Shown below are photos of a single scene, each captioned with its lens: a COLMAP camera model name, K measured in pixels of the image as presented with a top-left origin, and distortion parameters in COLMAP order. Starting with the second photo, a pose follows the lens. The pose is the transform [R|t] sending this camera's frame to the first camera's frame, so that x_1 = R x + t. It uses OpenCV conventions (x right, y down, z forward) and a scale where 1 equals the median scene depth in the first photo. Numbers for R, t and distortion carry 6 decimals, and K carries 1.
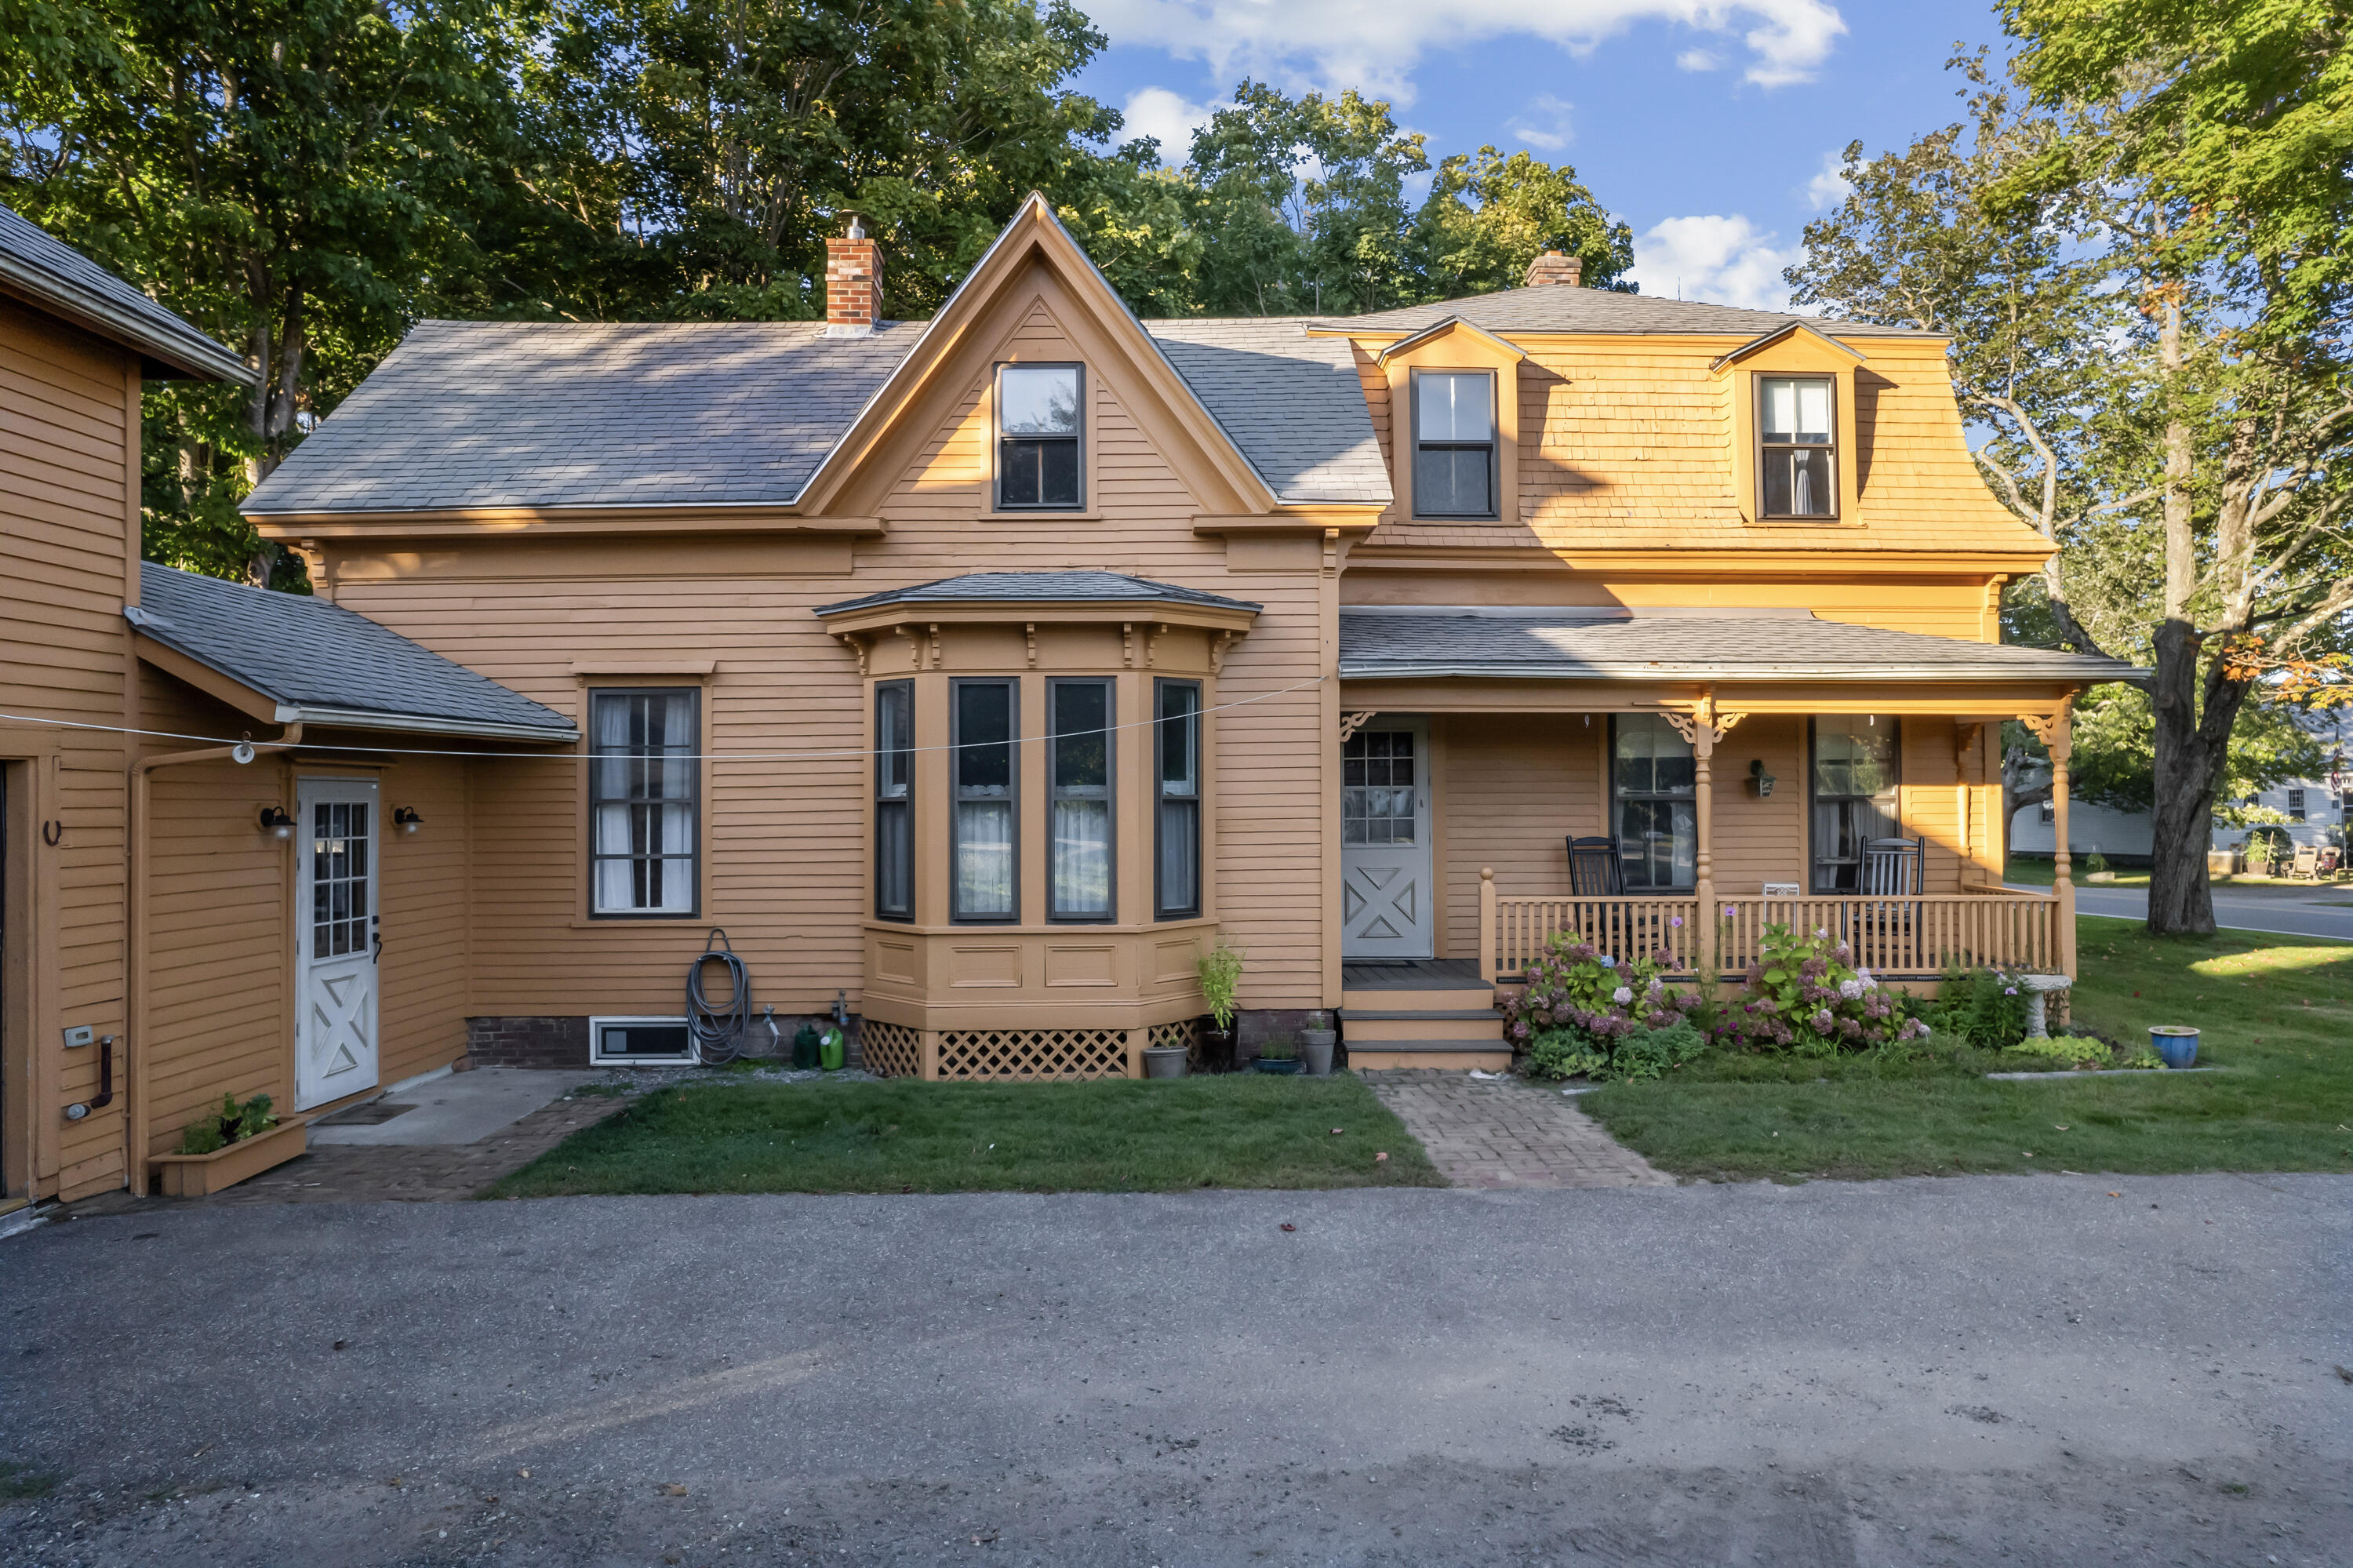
lens RADIAL K [[1511.6, 0, 1199.2], [0, 1511.6, 773.5], [0, 0, 1]] dist [-0.034897, 0.010826]
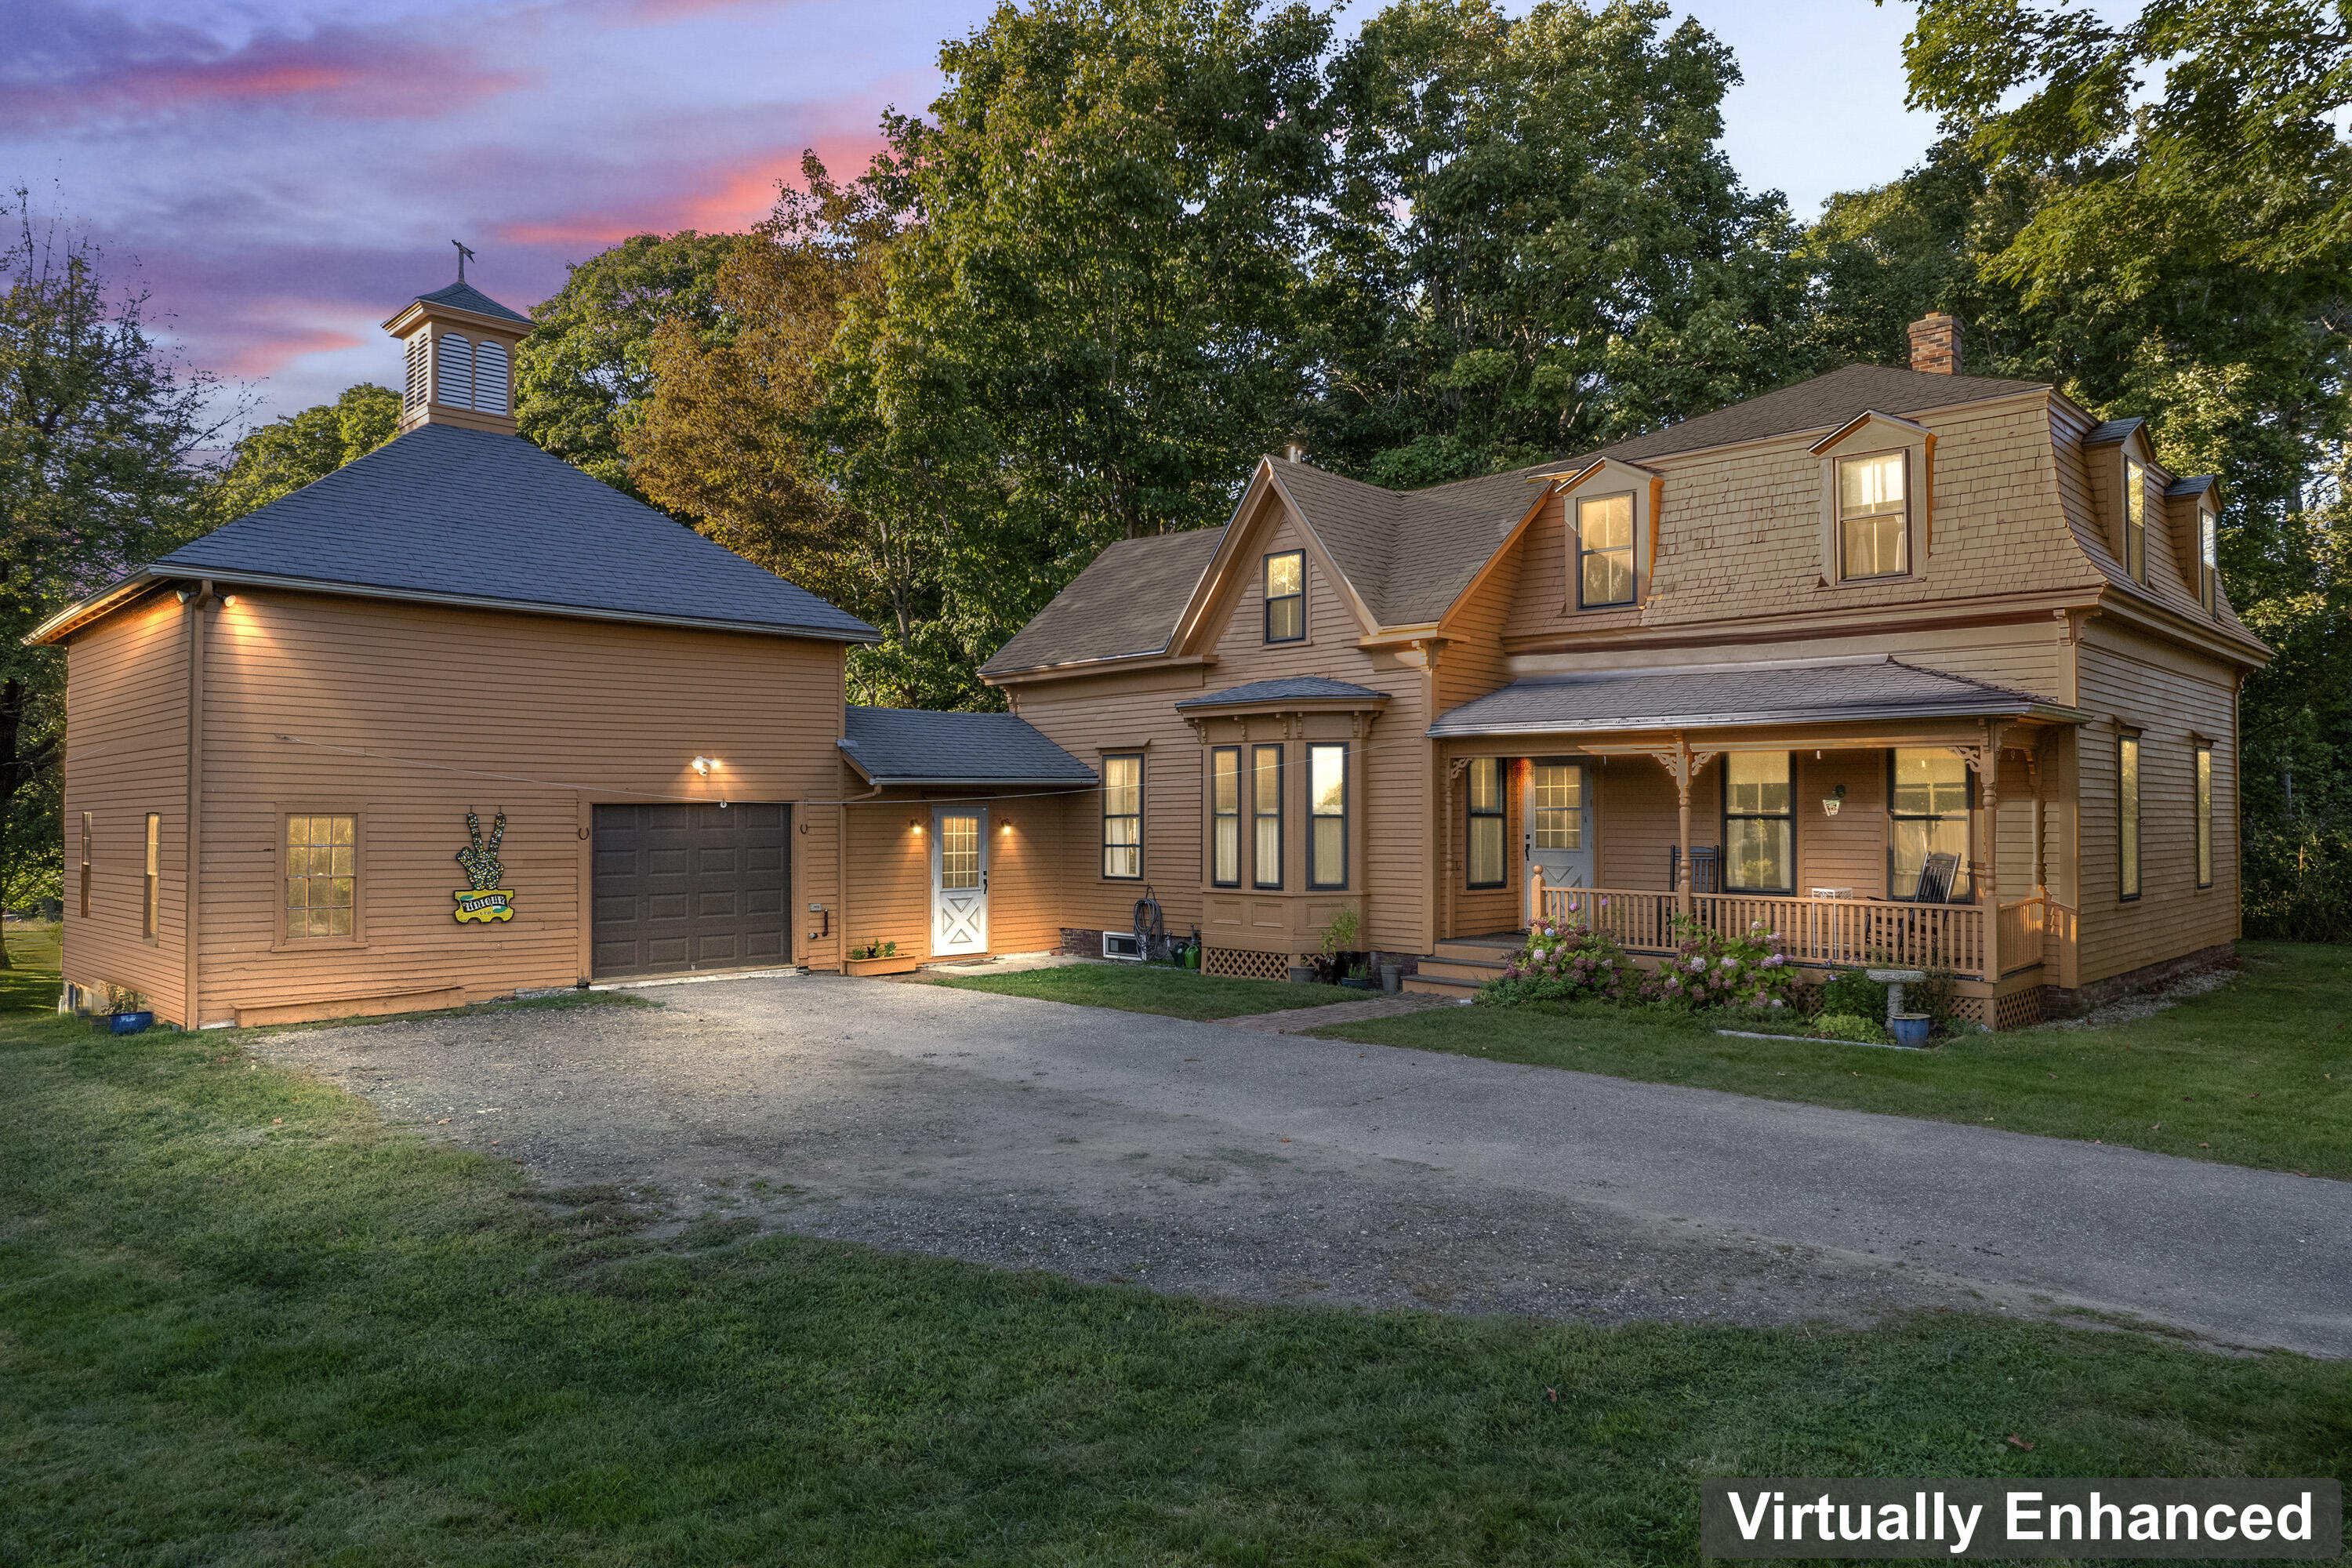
lens RADIAL K [[1510.9, 0, 1180.9], [0, 1510.9, 775.6], [0, 0, 1]] dist [-0.034897, 0.010826]
pose [[0.690869, -0.013949, -0.722845, 0.979622], [0.012997, 0.999892, -0.006874, -0.016973], [0.722863, -0.004646, 0.690976, -0.219405]]
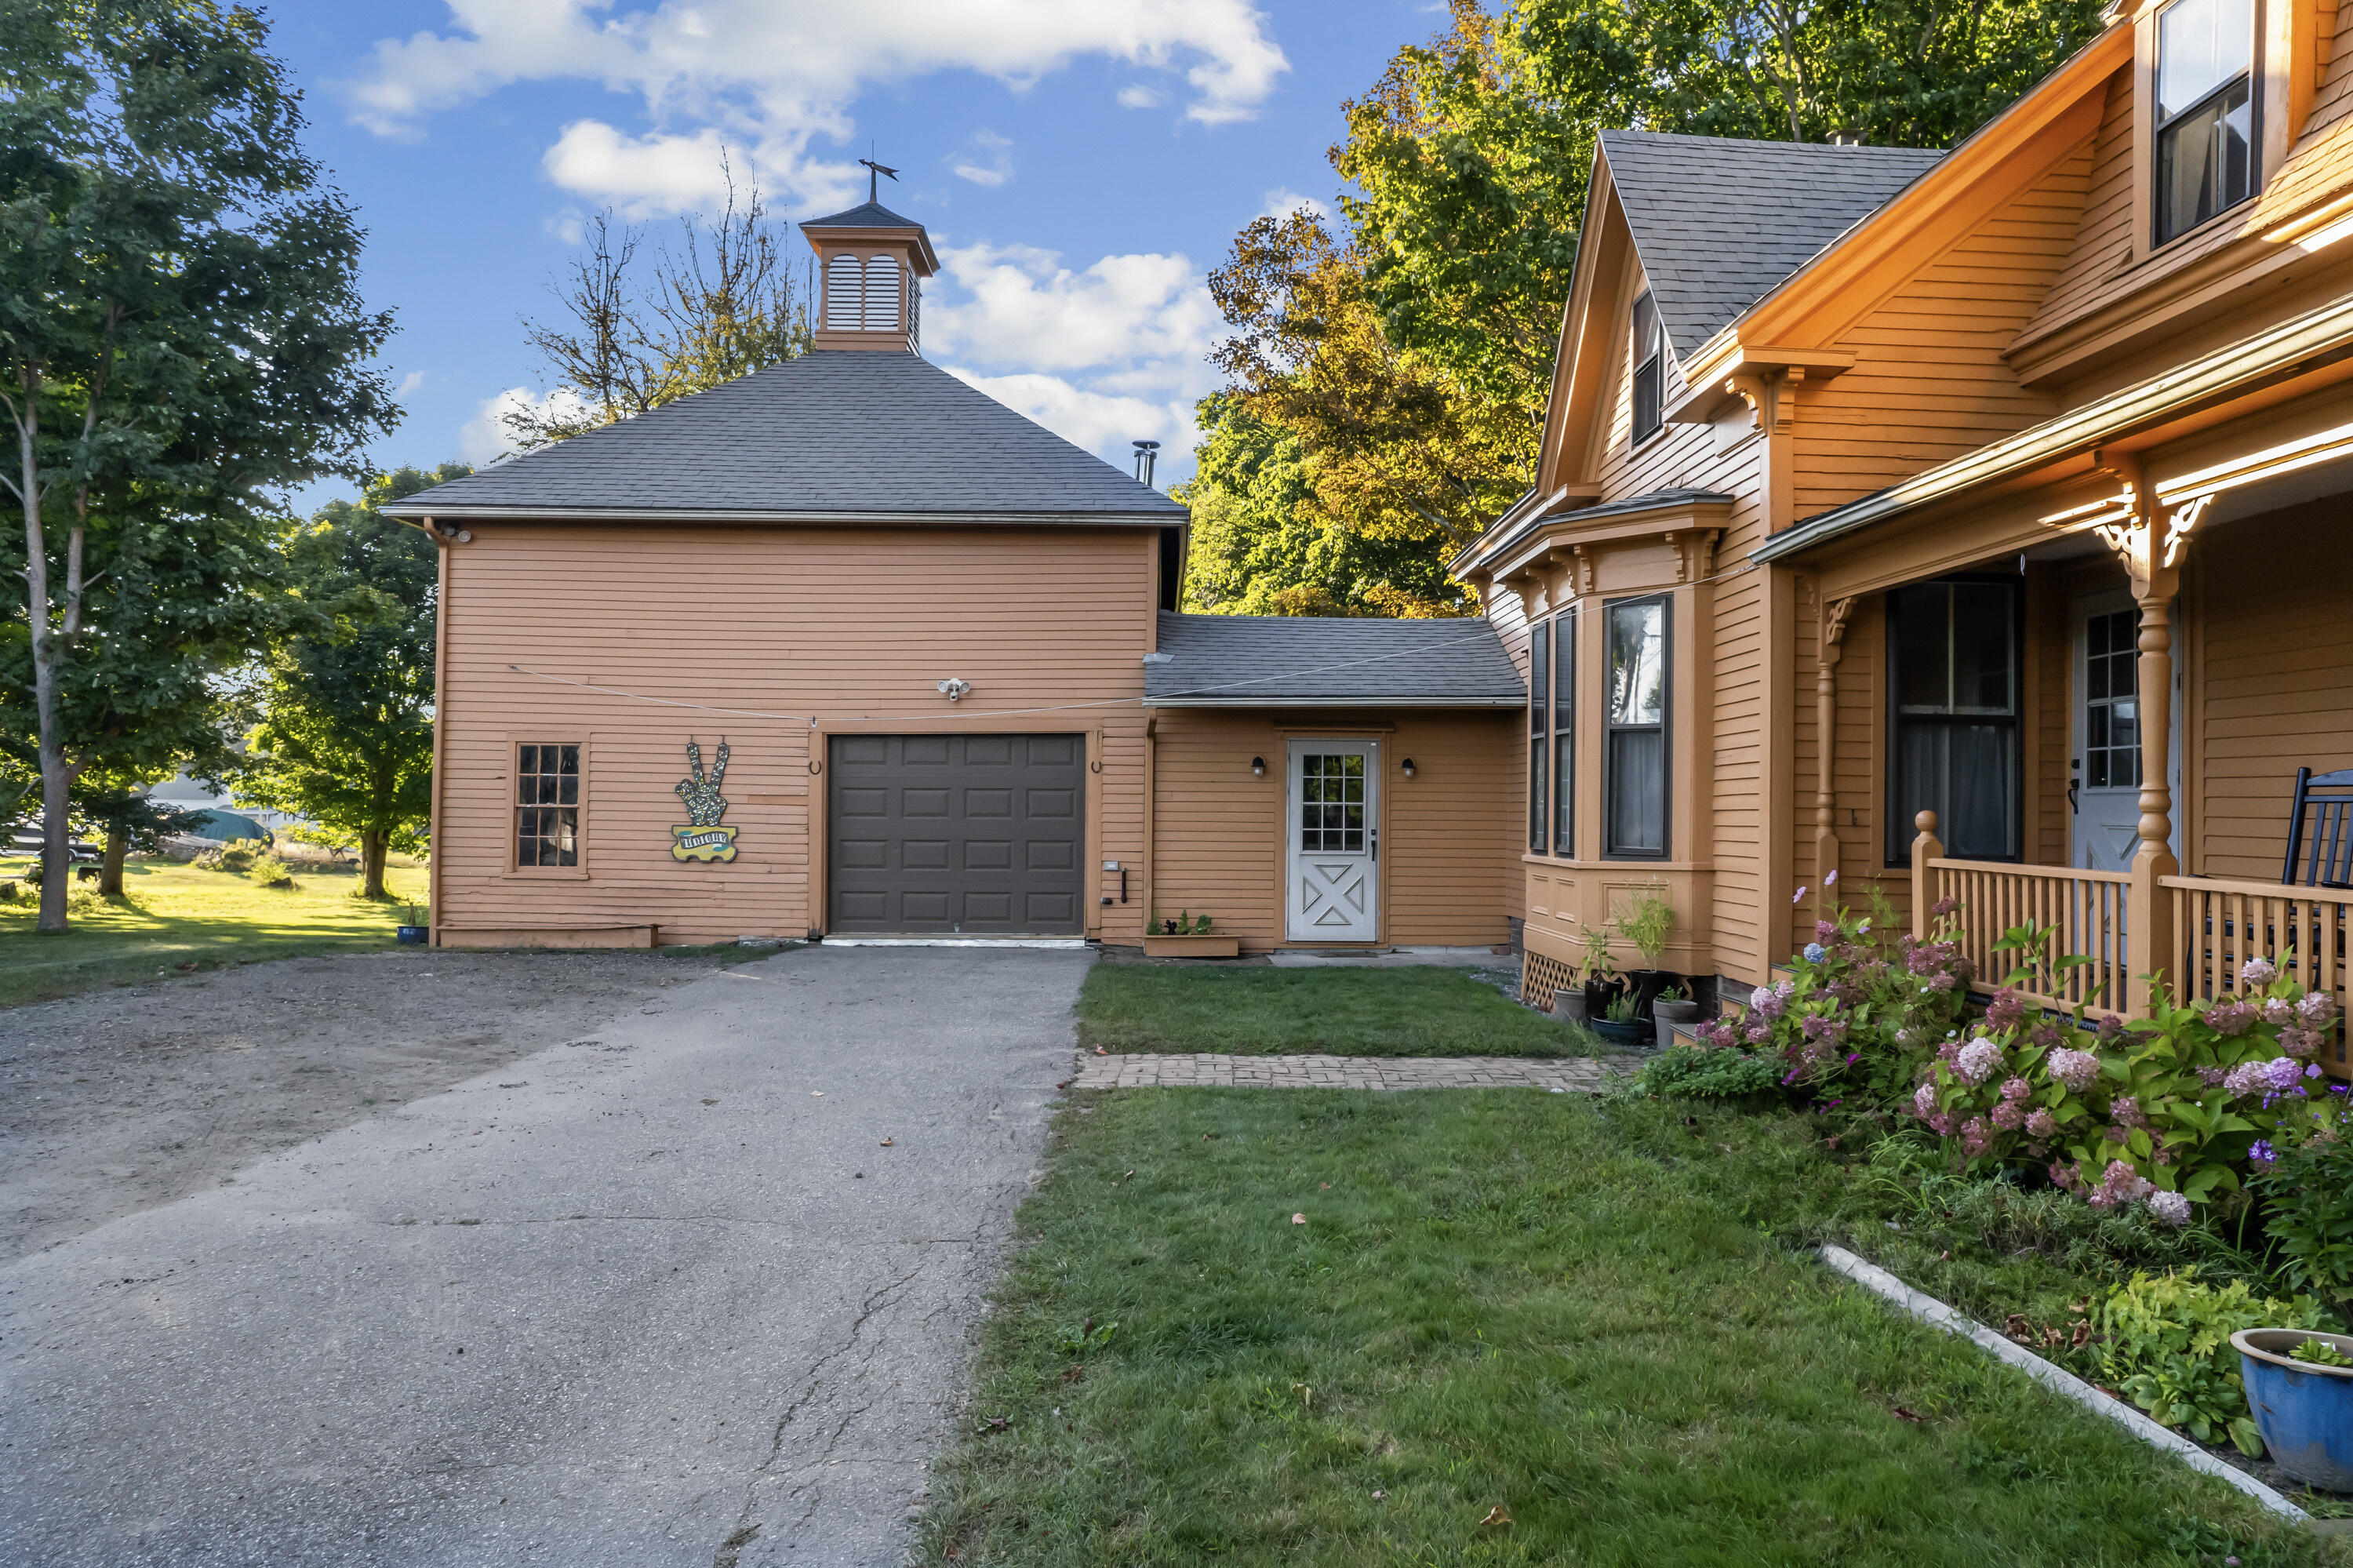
lens RADIAL K [[1511.6, 0, 1199.6], [0, 1511.6, 775.3], [0, 0, 1]] dist [-0.034897, 0.010826]
pose [[0.007771, -0.014794, -0.999860, 0.830834], [0.012813, 0.999810, -0.014693, 0.050924], [0.999888, -0.012697, 0.007959, 0.678752]]
